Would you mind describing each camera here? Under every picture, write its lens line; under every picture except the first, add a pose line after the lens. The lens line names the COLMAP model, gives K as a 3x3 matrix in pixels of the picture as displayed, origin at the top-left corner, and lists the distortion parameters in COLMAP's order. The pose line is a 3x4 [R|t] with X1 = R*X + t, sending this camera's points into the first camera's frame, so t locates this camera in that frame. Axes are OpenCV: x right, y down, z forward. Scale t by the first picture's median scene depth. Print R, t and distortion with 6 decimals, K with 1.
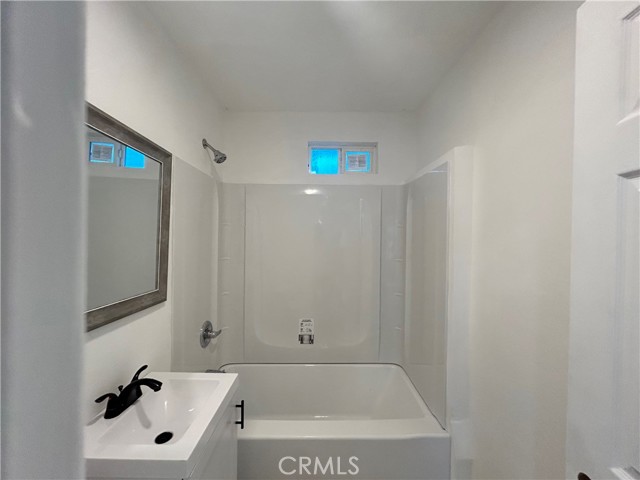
lens RADIAL K [[256.7, 0, 319.5], [0, 256.7, 240.1], [0, 0, 1]] dist [-0.000942, -0.000263]
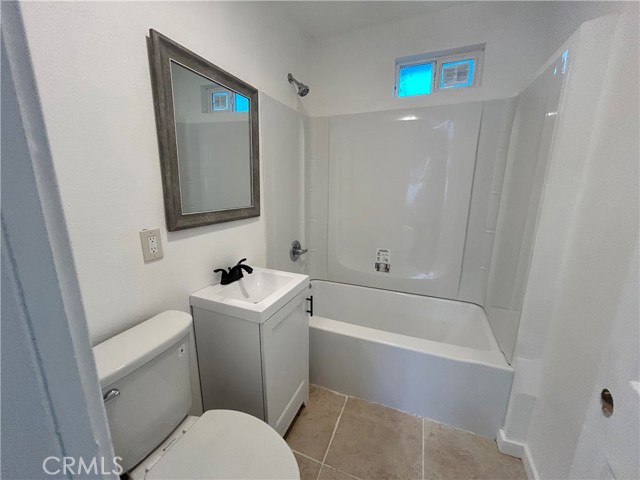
lens RADIAL K [[256.7, 0, 321.0], [0, 256.7, 239.4], [0, 0, 1]] dist [-0.000942, -0.000263]
pose [[0.920276, 0.077094, -0.383599, 0.134846], [0.002630, 0.979155, 0.203096, 0.066400], [0.391261, -0.187914, 0.900890, -0.041480]]
